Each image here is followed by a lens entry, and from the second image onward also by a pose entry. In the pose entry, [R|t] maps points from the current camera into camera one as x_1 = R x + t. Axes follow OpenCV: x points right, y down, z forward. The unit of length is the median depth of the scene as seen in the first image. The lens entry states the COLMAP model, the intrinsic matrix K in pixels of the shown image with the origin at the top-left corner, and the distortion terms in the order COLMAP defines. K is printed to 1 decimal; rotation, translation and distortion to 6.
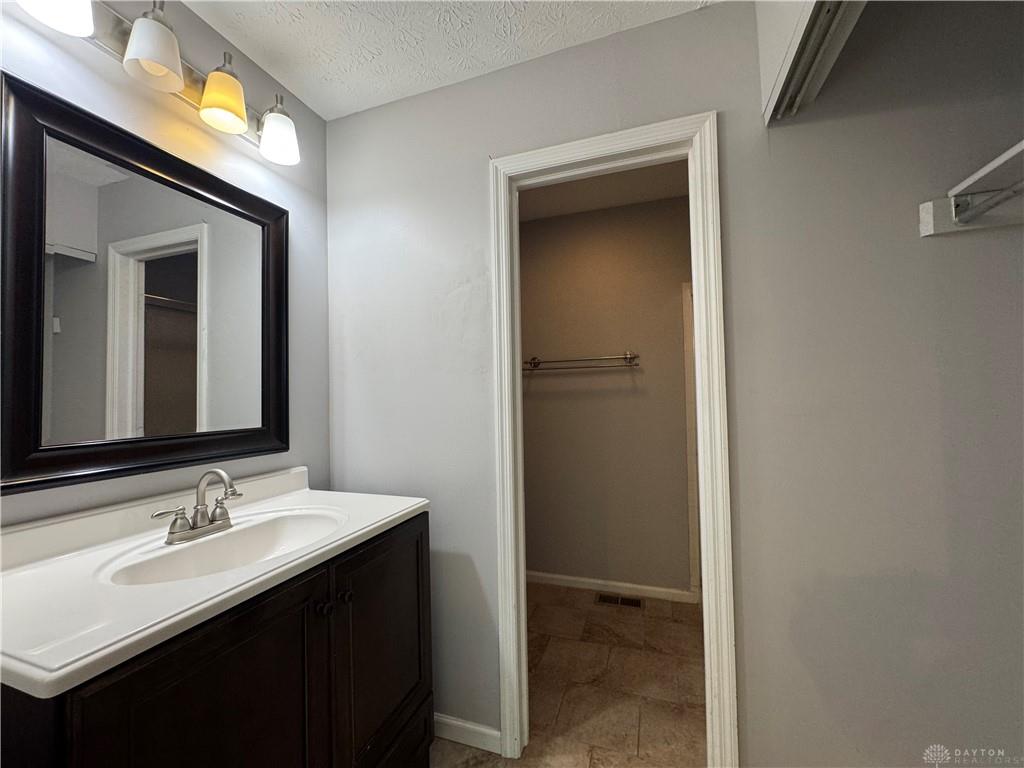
lens RADIAL K [[410.7, 0, 512.0], [0, 410.7, 384.0], [0, 0, 1]] dist [-0.001506, -0.000226]
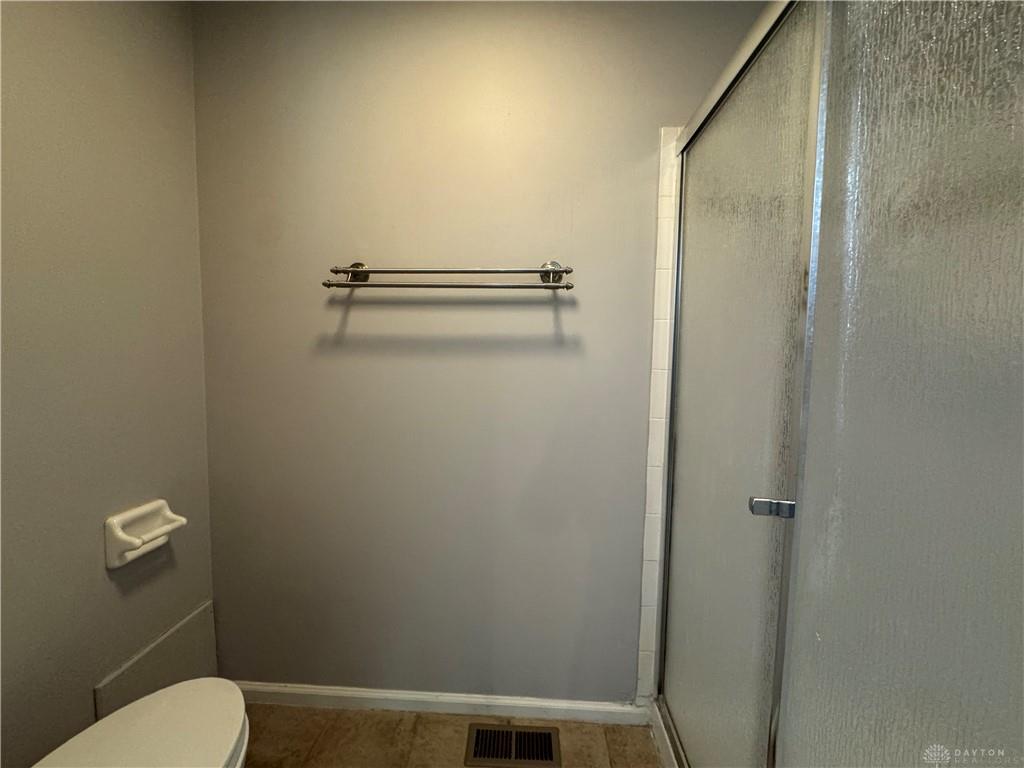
lens RADIAL K [[410.7, 0, 512.0], [0, 410.7, 384.0], [0, 0, 1]] dist [-0.001506, -0.000226]
pose [[0.960831, 0.001738, 0.277131, 0.141045], [-0.044082, 0.988208, 0.146636, -0.003146], [-0.273608, -0.153109, 0.949577, 0.705519]]
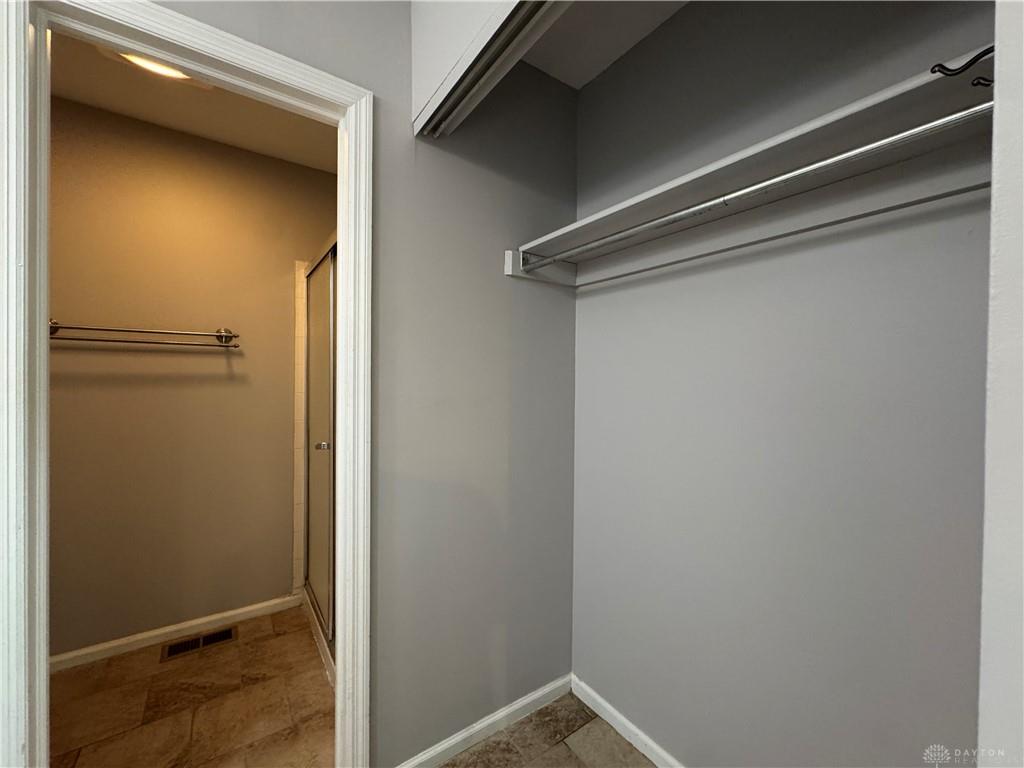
lens RADIAL K [[412.0, 0, 505.5], [0, 412.0, 383.5], [0, 0, 1]] dist [0.000286, -0.000021]
pose [[0.586323, 0.020831, 0.809809, -0.058469], [-0.046652, 0.998878, 0.008083, -0.004414], [-0.808733, -0.042519, 0.586637, 0.098805]]
